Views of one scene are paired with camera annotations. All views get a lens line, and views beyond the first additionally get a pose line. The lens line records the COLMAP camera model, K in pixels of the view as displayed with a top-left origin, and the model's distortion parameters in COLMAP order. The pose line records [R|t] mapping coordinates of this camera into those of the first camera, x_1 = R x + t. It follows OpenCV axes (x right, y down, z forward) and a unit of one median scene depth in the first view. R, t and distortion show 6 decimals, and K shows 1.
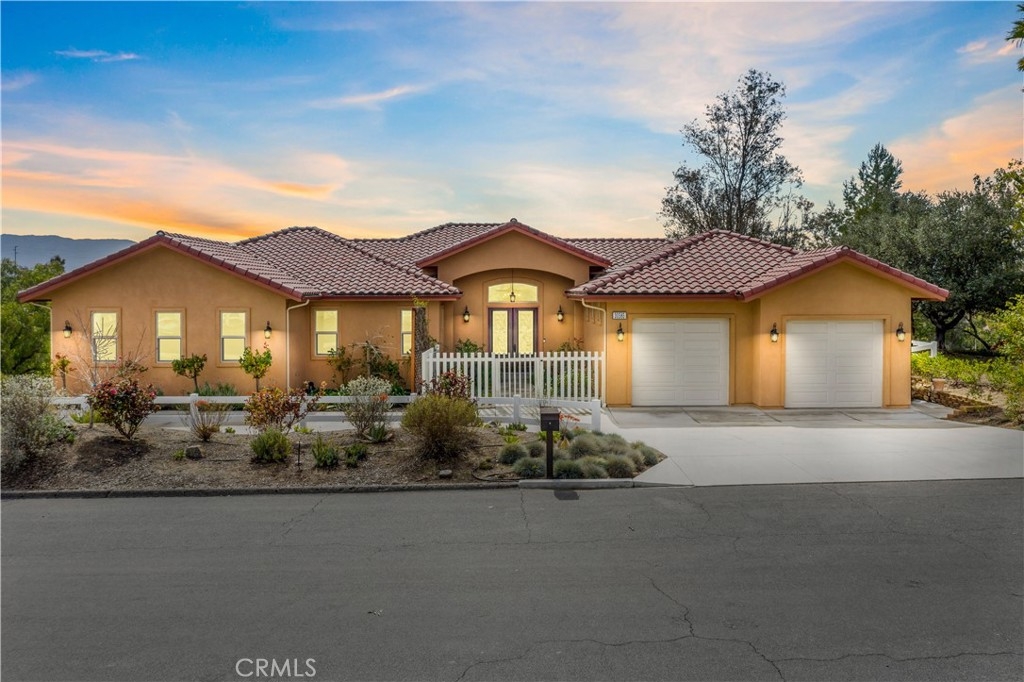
lens RADIAL K [[813.2, 0, 512.3], [0, 813.2, 340.1], [0, 0, 1]] dist [-0.003666, 0.000553]
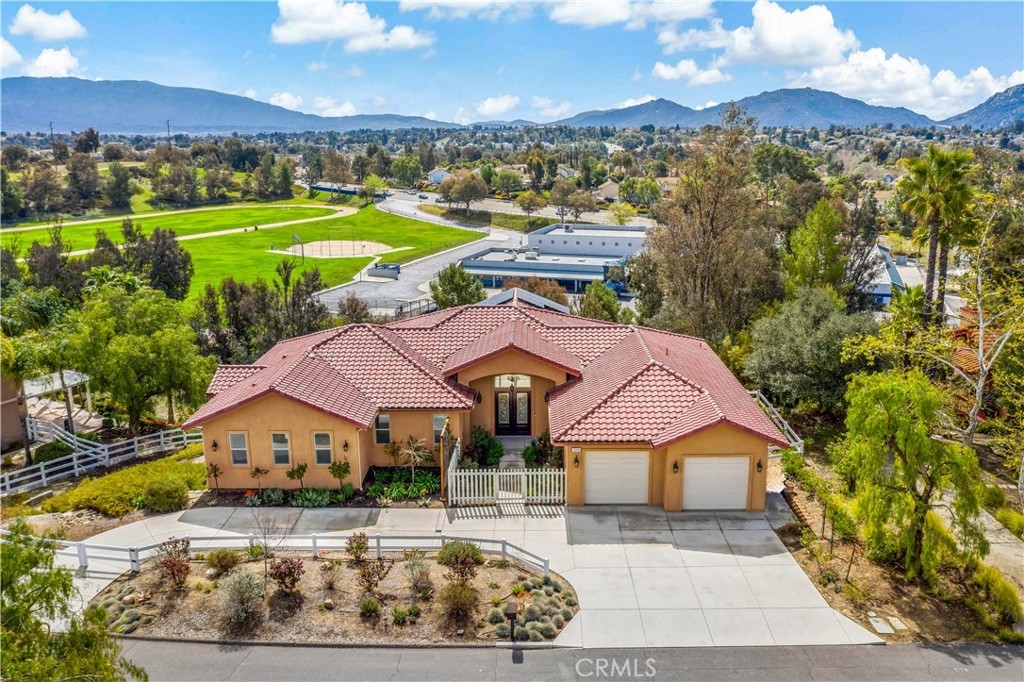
lens RADIAL K [[813.2, 0, 512.4], [0, 813.2, 343.2], [0, 0, 1]] dist [-0.003666, 0.000553]
pose [[0.999411, 0.002421, -0.034241, 0.104206], [0.004521, 0.979537, 0.201212, -0.872823], [0.034028, -0.201248, 0.978949, -0.745407]]
